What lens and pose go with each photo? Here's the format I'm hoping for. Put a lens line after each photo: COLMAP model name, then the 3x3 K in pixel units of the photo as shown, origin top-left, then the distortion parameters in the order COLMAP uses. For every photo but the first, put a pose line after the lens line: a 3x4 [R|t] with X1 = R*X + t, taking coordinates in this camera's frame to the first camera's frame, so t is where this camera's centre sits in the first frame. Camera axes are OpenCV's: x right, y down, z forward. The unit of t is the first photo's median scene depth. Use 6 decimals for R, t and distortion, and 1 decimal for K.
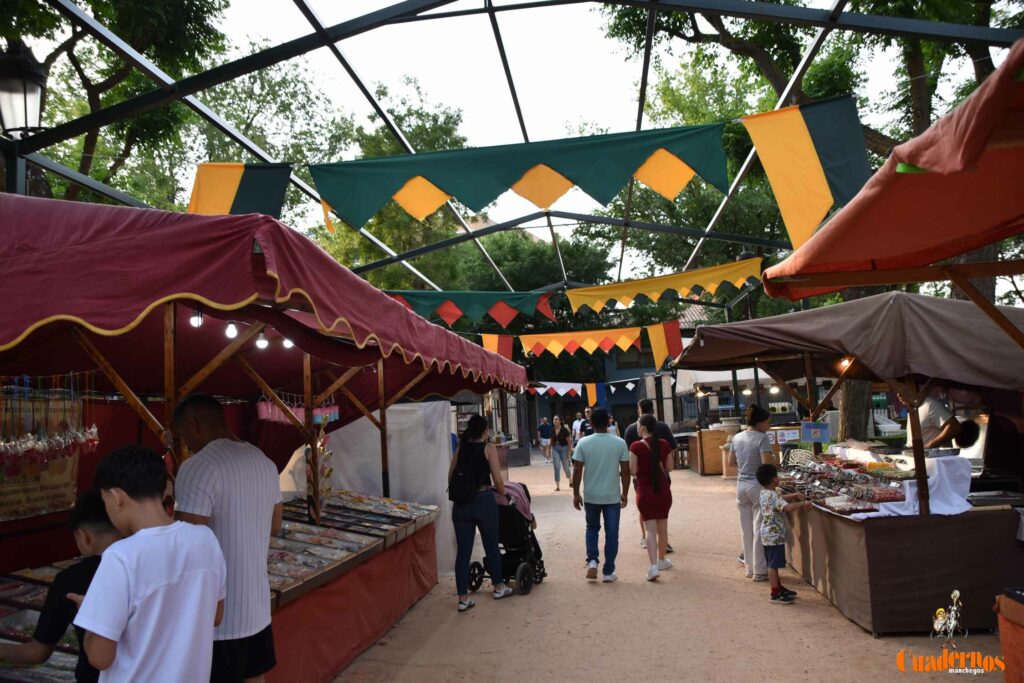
lens RADIAL K [[822.3, 0, 507.6], [0, 822.3, 349.6], [0, 0, 1]] dist [-0.161908, 0.122180]
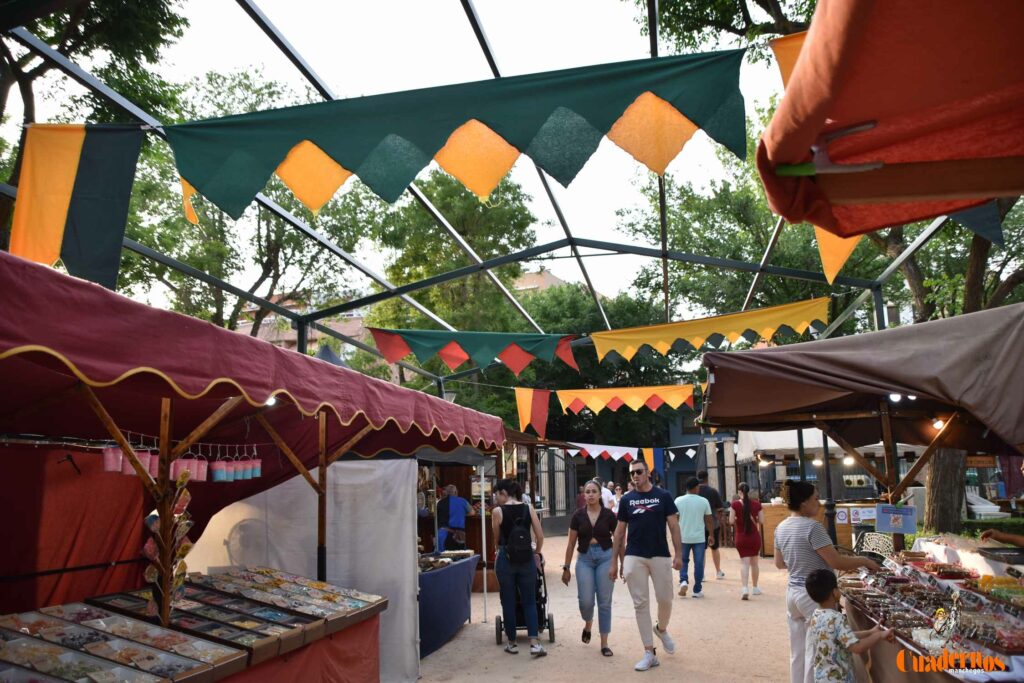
lens RADIAL K [[822.3, 0, 507.6], [0, 822.3, 349.6], [0, 0, 1]] dist [-0.161908, 0.122180]
pose [[0.995684, 0.024786, -0.089441, 0.066675], [-0.031460, 0.996762, -0.073996, 0.010043], [0.087317, 0.076491, 0.993240, 0.175436]]
